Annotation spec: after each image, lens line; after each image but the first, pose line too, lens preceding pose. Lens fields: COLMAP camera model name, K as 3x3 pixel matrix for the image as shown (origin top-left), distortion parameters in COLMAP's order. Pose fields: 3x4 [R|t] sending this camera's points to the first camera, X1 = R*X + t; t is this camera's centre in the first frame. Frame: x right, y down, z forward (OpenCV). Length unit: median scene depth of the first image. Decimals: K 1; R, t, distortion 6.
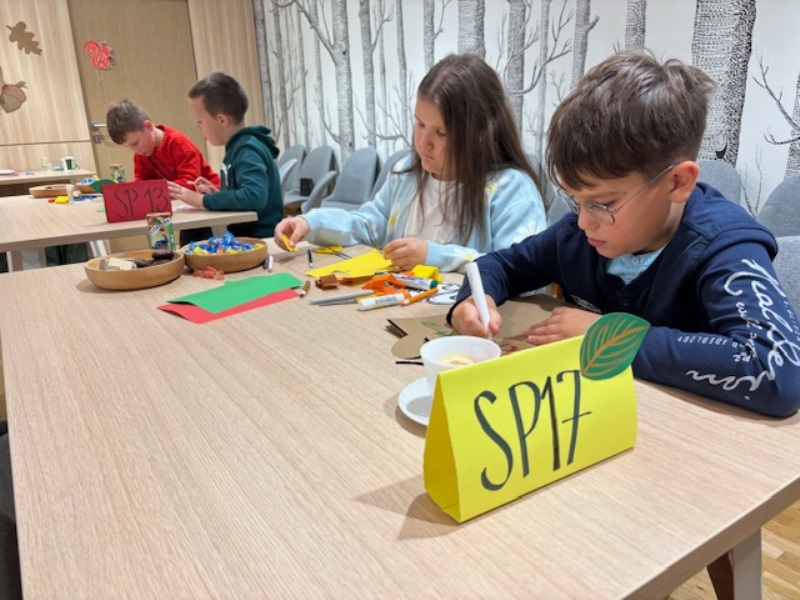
lens RADIAL K [[601.3, 0, 400.3], [0, 601.3, 299.6], [0, 0, 1]] dist [0.012606, -0.020611]
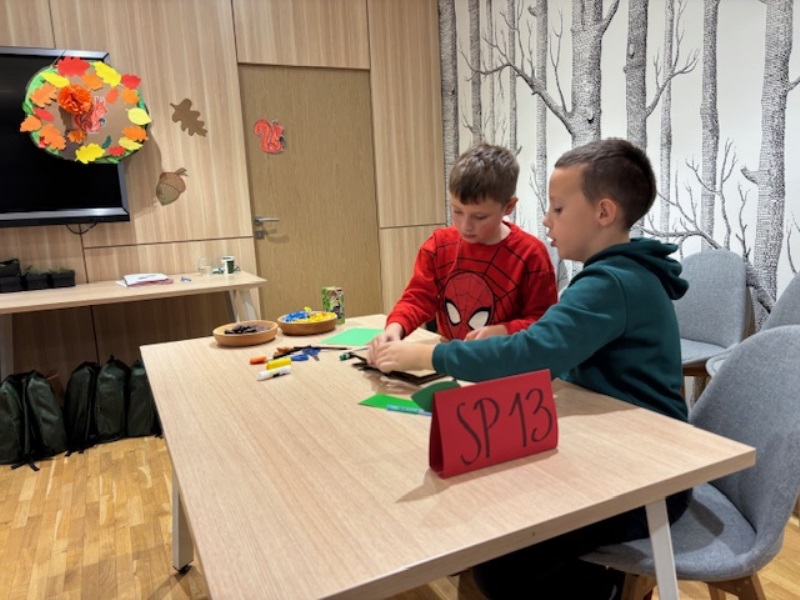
lens RADIAL K [[601.3, 0, 408.8], [0, 601.3, 304.4], [0, 0, 1]] dist [0.012606, -0.020611]
pose [[0.989328, 0.011118, -0.145283, -0.195782], [-0.028160, 0.992876, -0.115775, -0.088235], [0.142961, 0.118630, 0.982593, 0.249699]]
